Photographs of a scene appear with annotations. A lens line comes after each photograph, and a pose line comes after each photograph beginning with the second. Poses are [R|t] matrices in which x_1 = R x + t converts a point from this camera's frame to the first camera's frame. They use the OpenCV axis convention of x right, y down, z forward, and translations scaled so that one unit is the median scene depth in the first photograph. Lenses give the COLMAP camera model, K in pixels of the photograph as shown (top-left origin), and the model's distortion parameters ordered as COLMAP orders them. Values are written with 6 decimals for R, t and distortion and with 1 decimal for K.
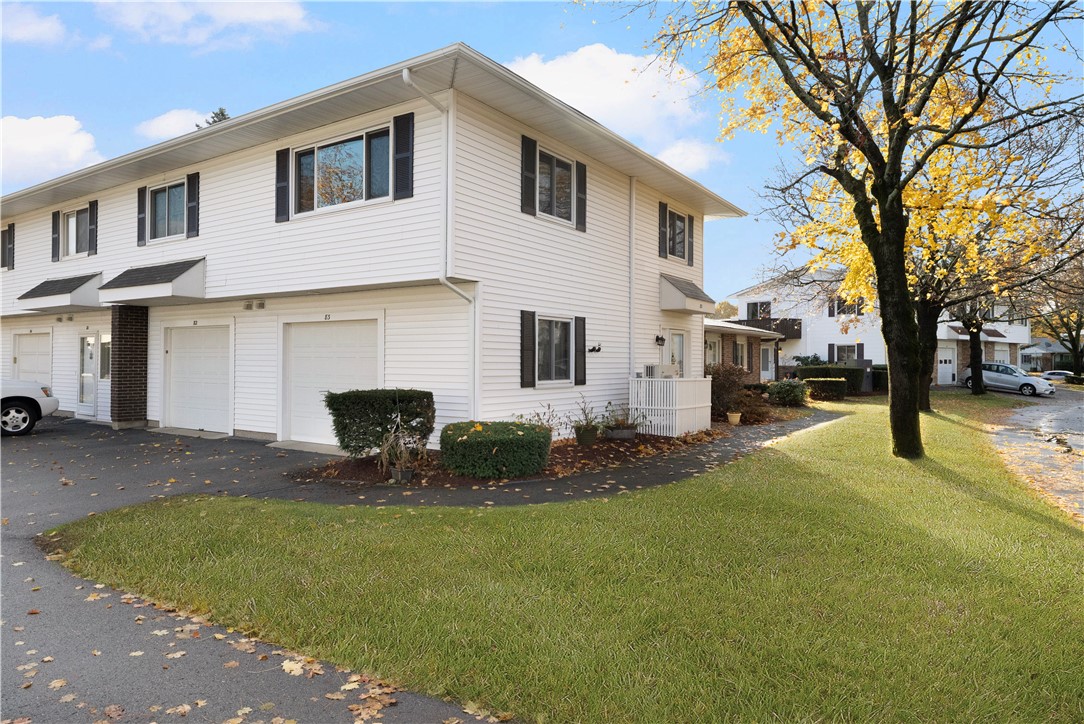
lens RADIAL K [[680.9, 0, 542.0], [0, 680.9, 362.0], [0, 0, 1]] dist [-0.000865, -0.000254]
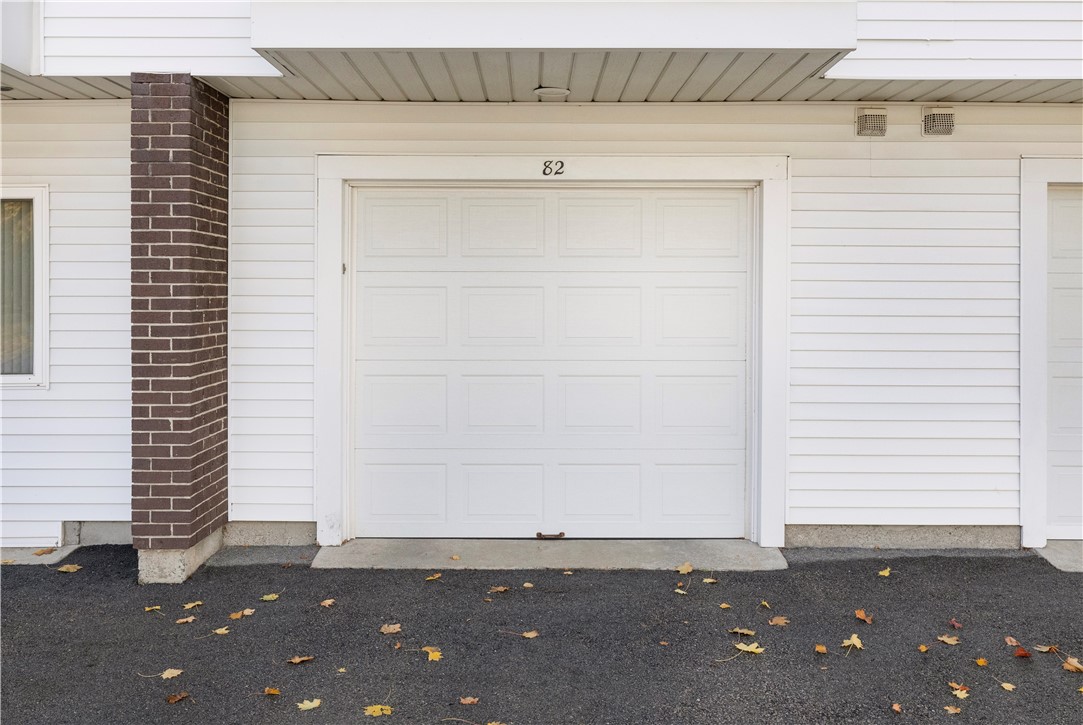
lens RADIAL K [[1322.0, 0, 541.5], [0, 1322.0, 362.5], [0, 0, 1]] dist [0.001010, 0.006605]
pose [[0.825522, -0.032407, 0.563439, -0.827542], [0.002528, 0.998552, 0.053728, -0.005815], [-0.564364, -0.042929, 0.824409, 0.542892]]
